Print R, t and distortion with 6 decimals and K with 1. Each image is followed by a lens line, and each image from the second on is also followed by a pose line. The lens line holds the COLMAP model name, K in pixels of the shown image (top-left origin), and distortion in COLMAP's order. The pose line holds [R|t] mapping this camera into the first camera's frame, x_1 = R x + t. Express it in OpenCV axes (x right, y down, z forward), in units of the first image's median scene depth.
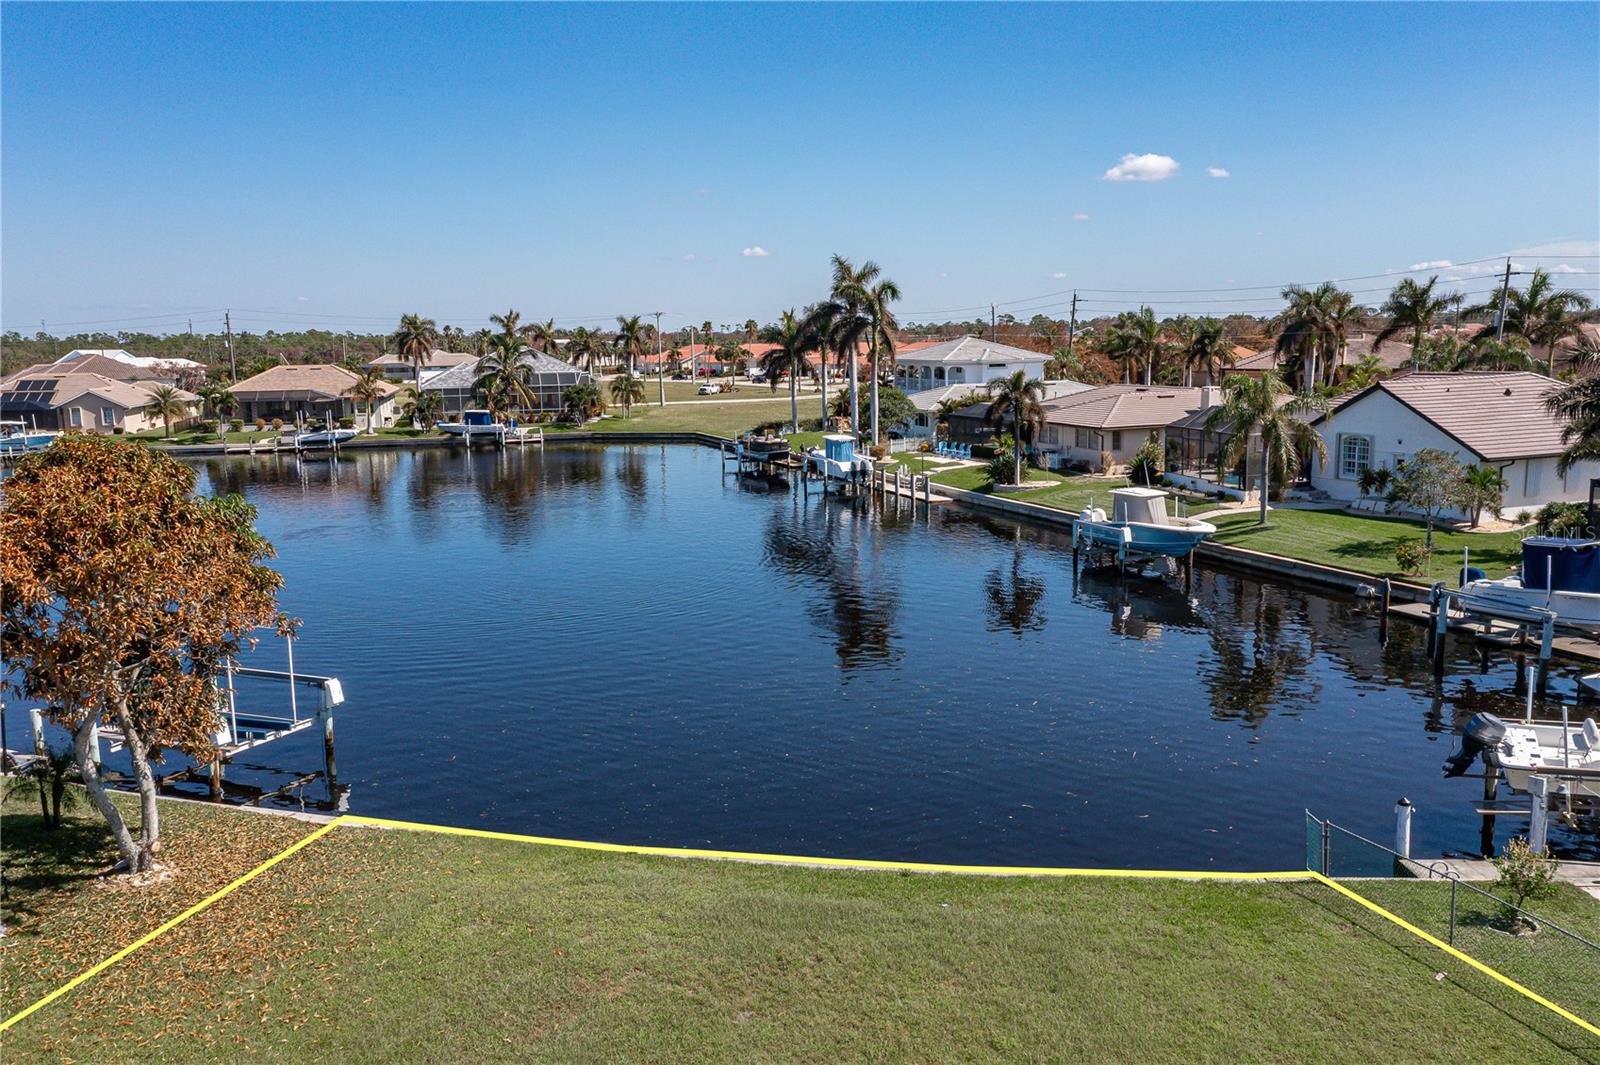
lens RADIAL K [[1274.3, 0, 800.5], [0, 1274.3, 540.1], [0, 0, 1]] dist [0.001468, 0.061114]
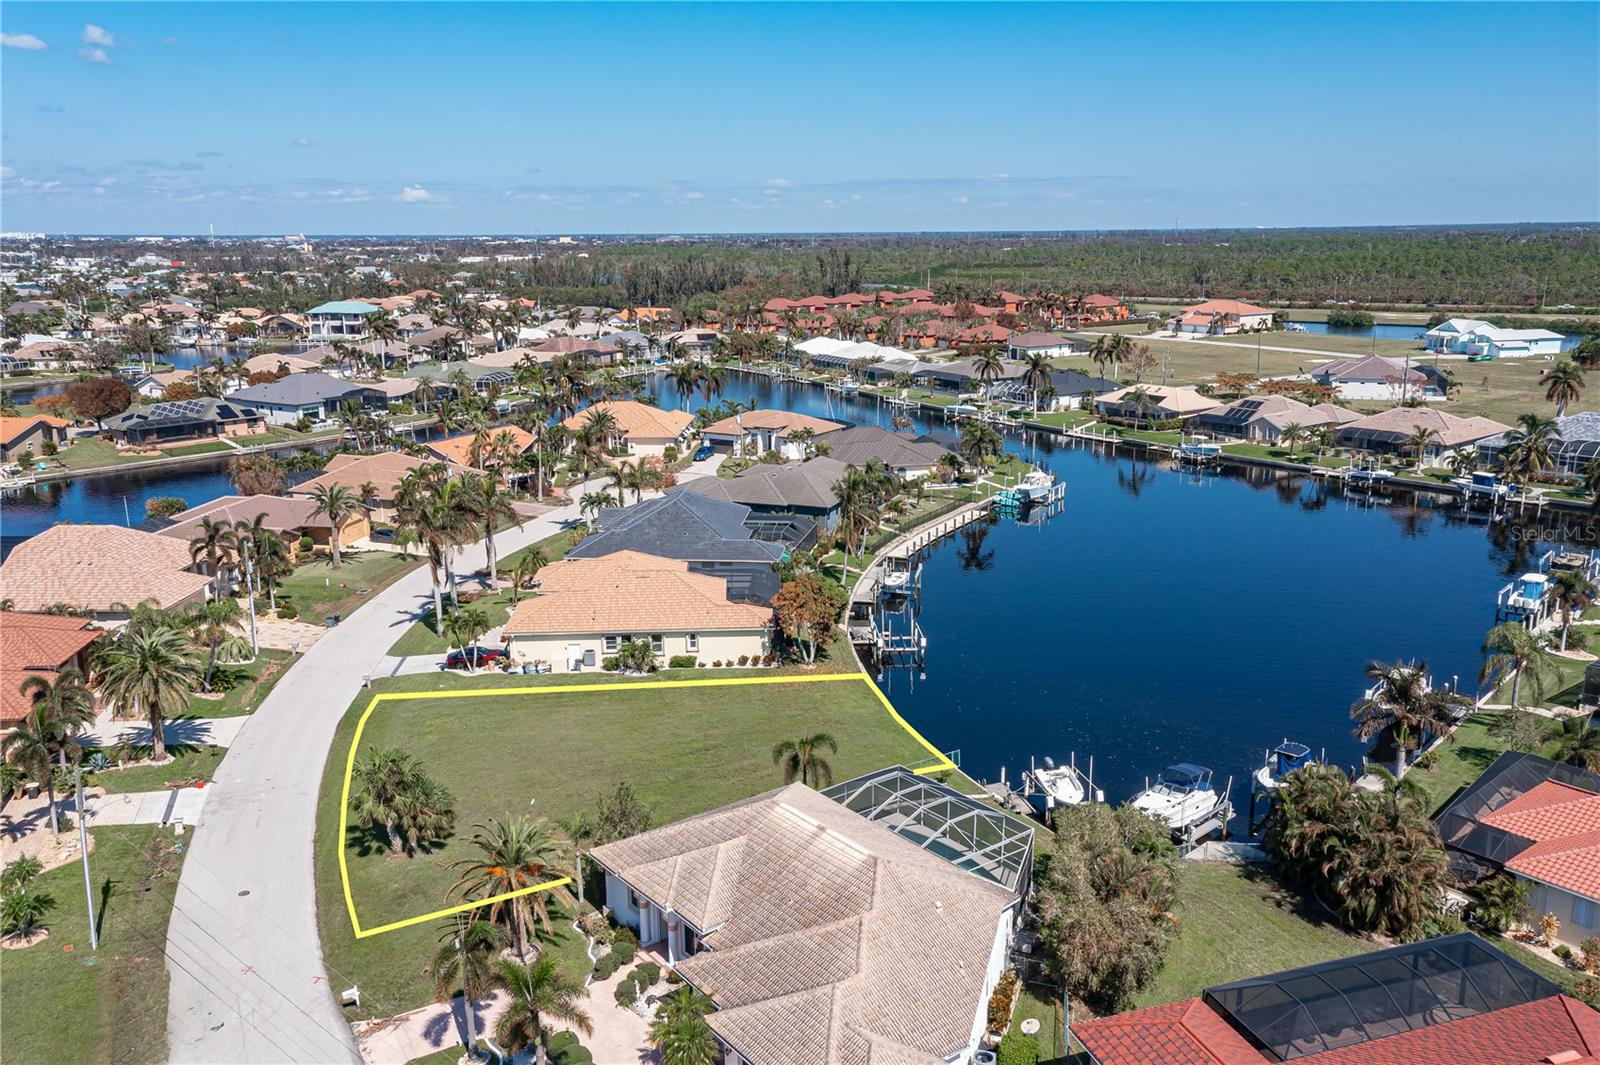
lens RADIAL K [[1274.3, 0, 784.9], [0, 1274.3, 532.3], [0, 0, 1]] dist [0.001468, 0.061114]
pose [[0.430908, 0.219254, -0.875355, 0.930403], [-0.138111, 0.974630, 0.176133, -0.278221], [0.891764, 0.044999, 0.450257, -0.321106]]
